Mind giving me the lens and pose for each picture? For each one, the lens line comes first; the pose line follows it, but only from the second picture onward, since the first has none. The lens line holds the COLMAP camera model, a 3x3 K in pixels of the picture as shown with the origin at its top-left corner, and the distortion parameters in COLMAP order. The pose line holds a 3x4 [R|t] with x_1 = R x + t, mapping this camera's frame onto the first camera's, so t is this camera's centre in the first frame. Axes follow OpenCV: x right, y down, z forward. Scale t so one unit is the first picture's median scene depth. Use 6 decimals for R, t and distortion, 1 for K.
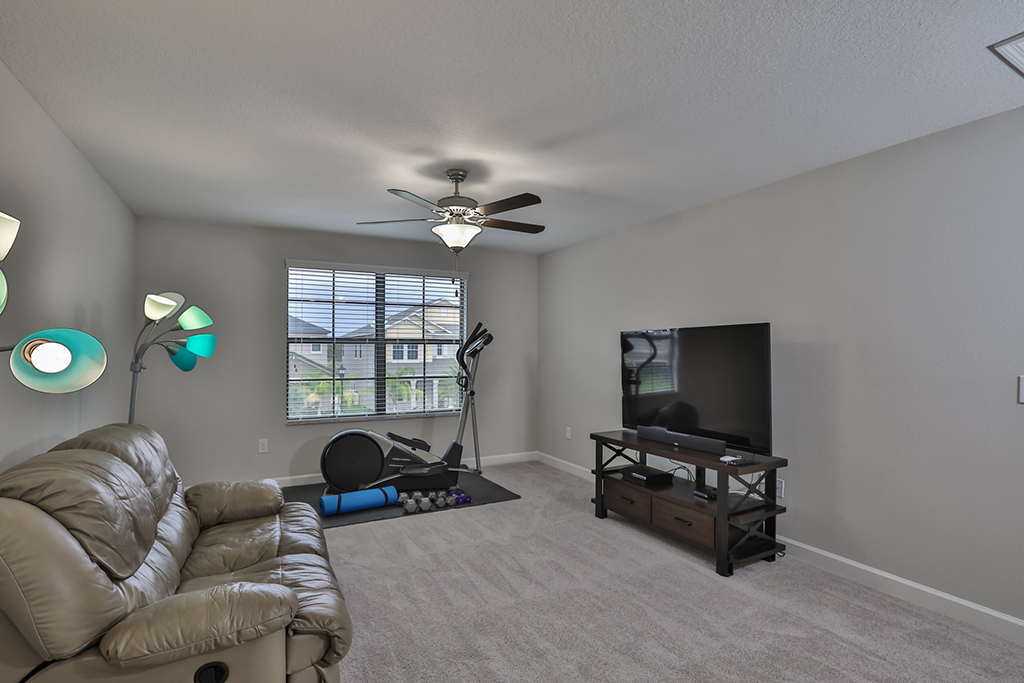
lens RADIAL K [[490.7, 0, 528.1], [0, 490.7, 346.5], [0, 0, 1]] dist [-0.045900, 0.013078]
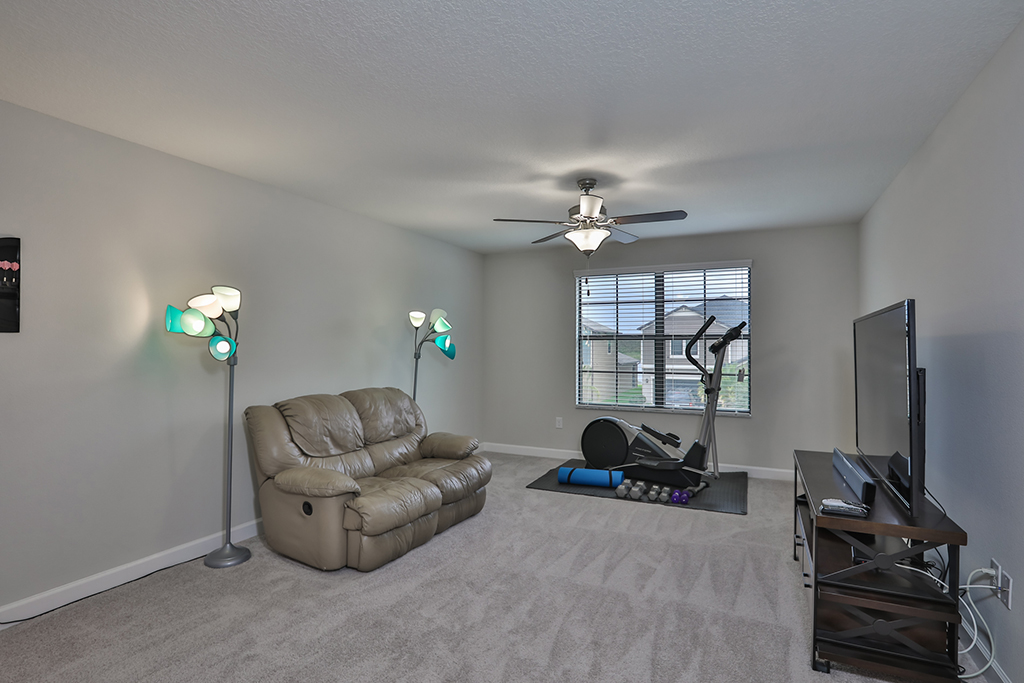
lens RADIAL K [[501.7, 0, 515.7], [0, 501.7, 336.6], [0, 0, 1]] dist [-0.033730, 0.000329]
pose [[0.590857, -0.019025, -0.806552, 0.450300], [0.005698, 0.999795, -0.019409, 0.007544], [0.806757, 0.006872, 0.590844, 0.144472]]
